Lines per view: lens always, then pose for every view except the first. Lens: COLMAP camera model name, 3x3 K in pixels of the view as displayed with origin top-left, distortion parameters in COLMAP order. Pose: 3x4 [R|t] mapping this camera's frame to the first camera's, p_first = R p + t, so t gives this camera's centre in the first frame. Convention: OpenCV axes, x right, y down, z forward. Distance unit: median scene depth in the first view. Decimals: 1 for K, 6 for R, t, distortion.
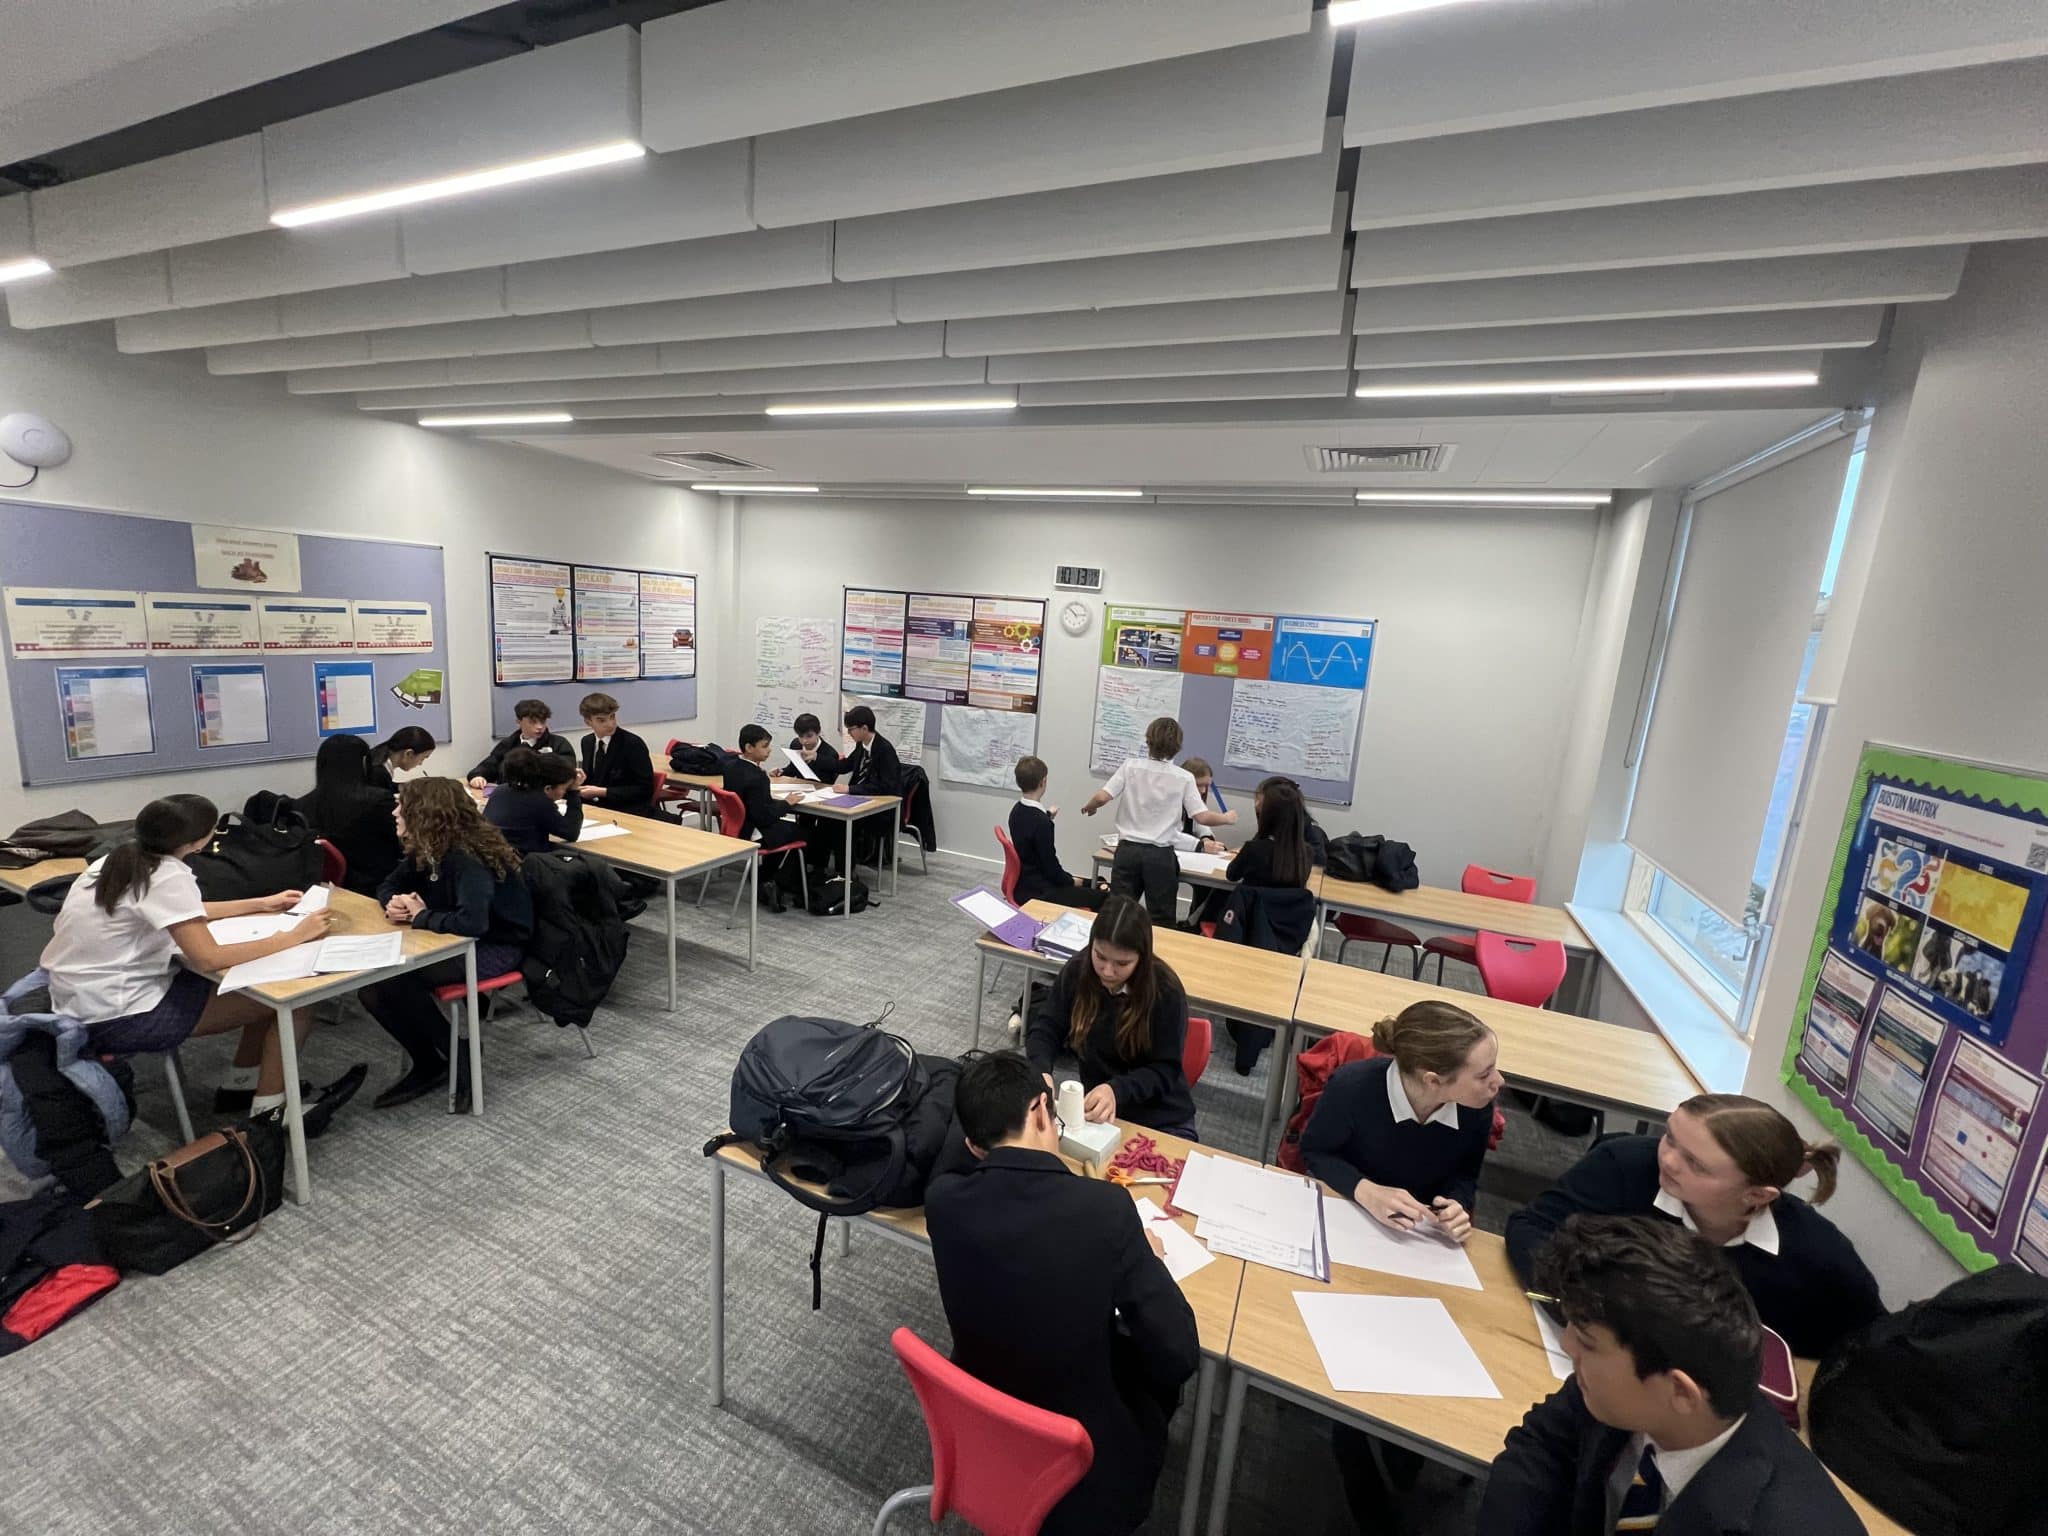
lens RADIAL K [[815.9, 0, 1013.8], [0, 815.9, 766.8], [0, 0, 1]] dist [-0.002119, 0.000230]
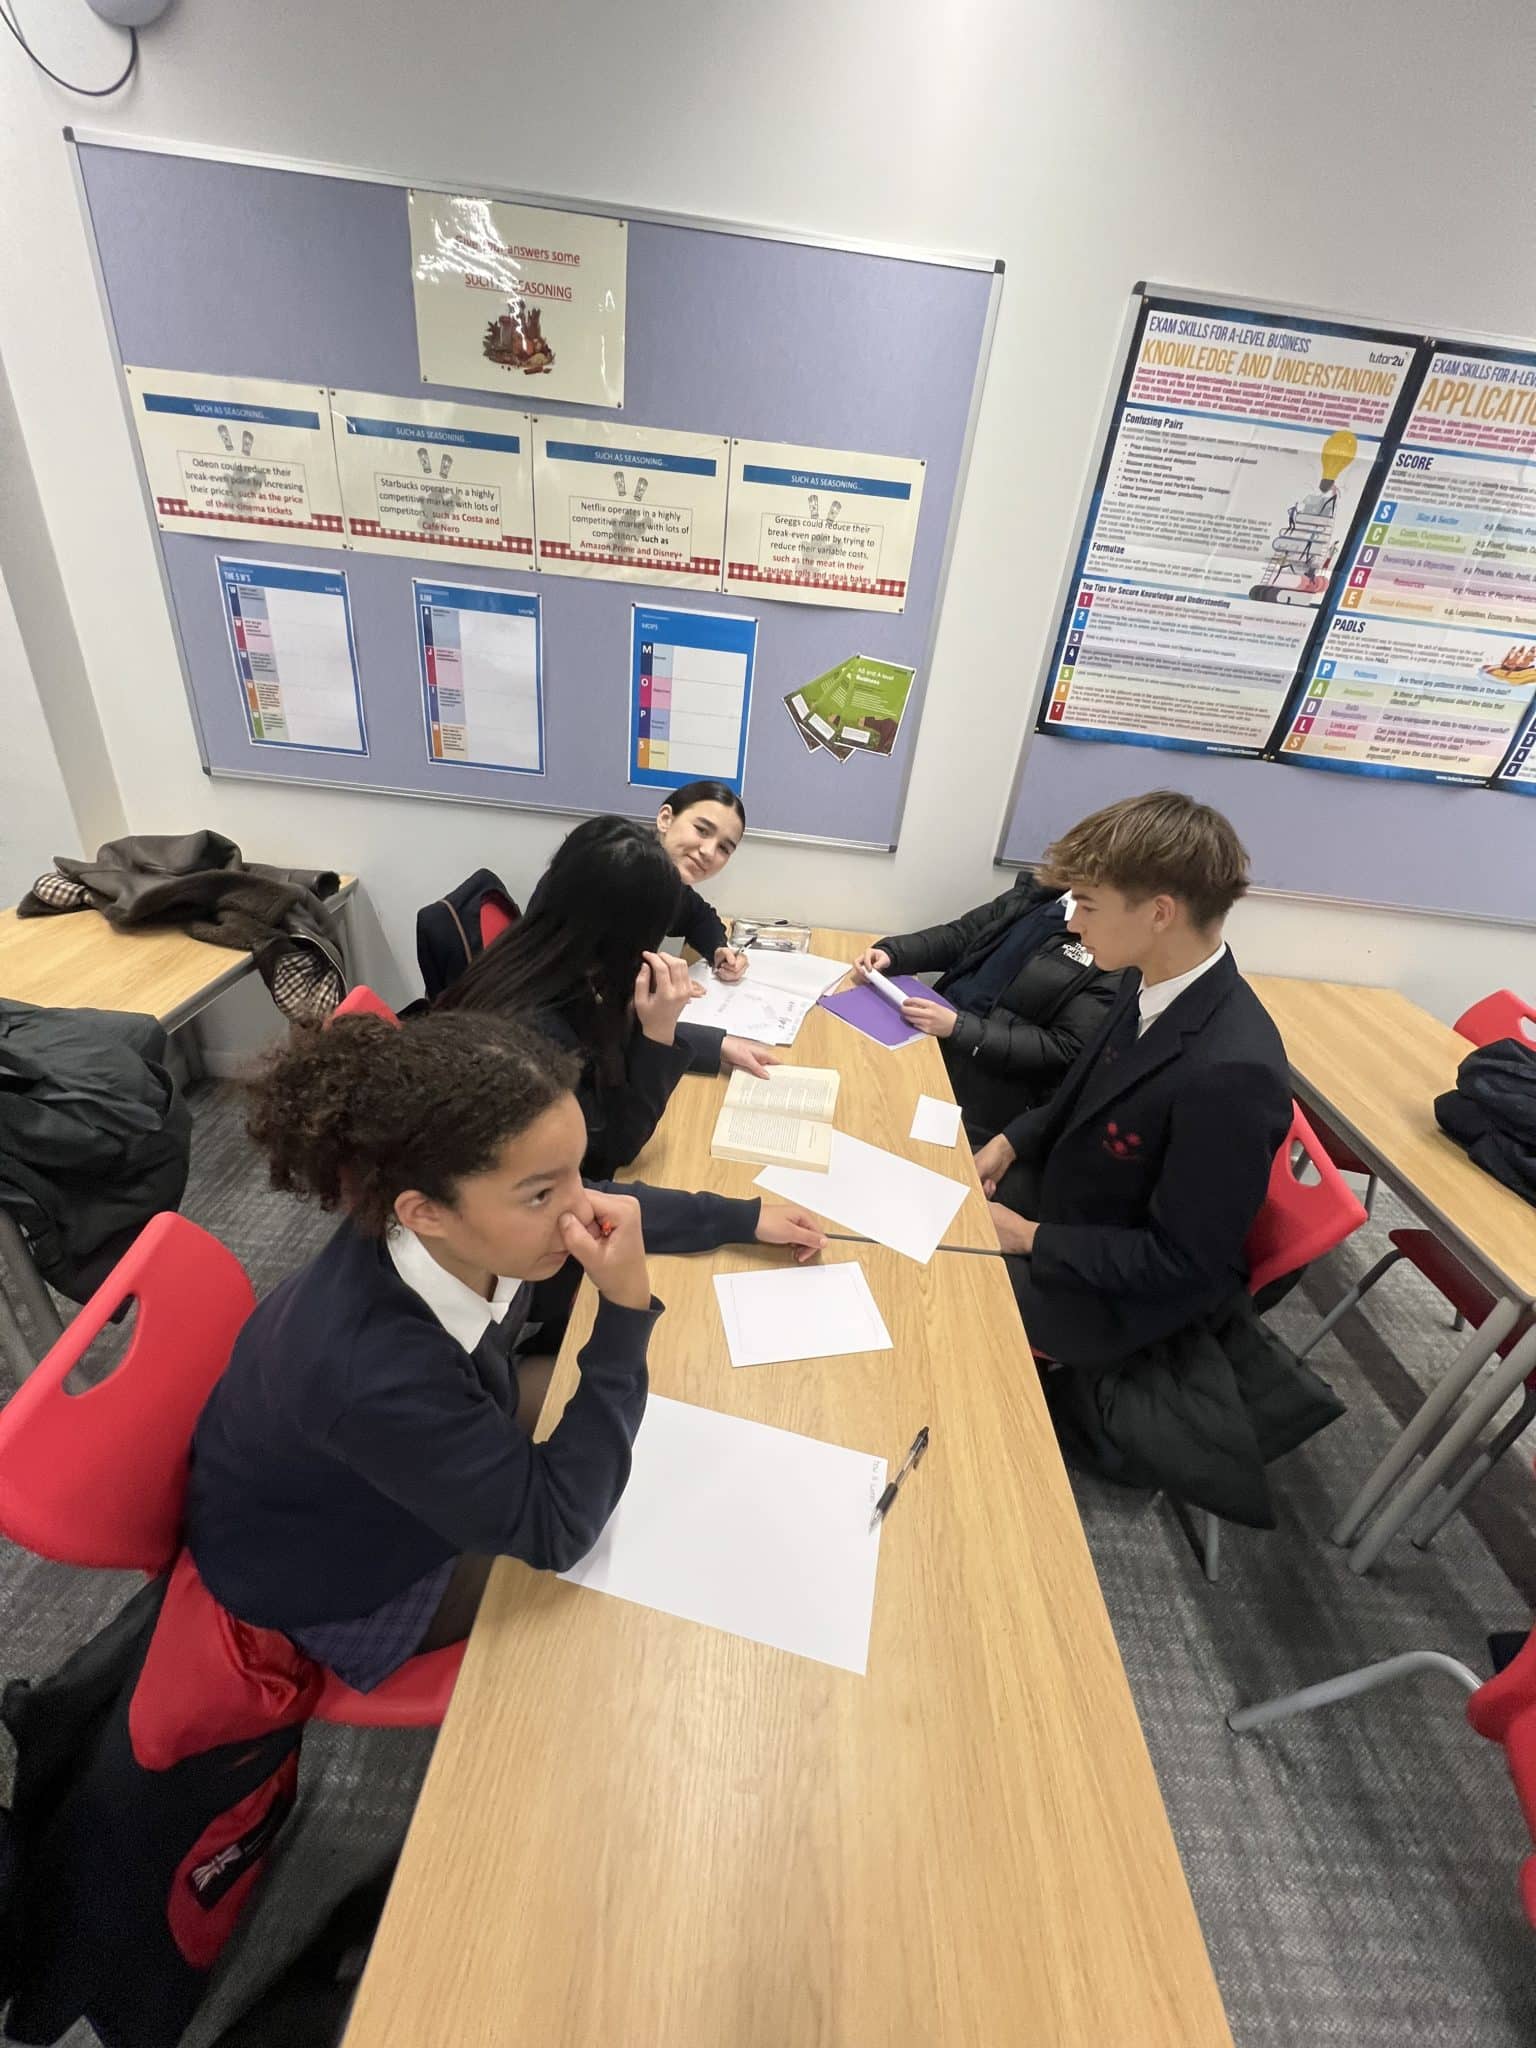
lens RADIAL K [[839.8, 0, 770.9], [0, 839.8, 1027.3], [0, 0, 1]] dist [-0.004280, 0.000938]
pose [[0.386517, 0.417679, -0.822283, -0.374549], [-0.243342, 0.906165, 0.345903, -0.096773], [0.889601, 0.066399, 0.451887, 0.880407]]
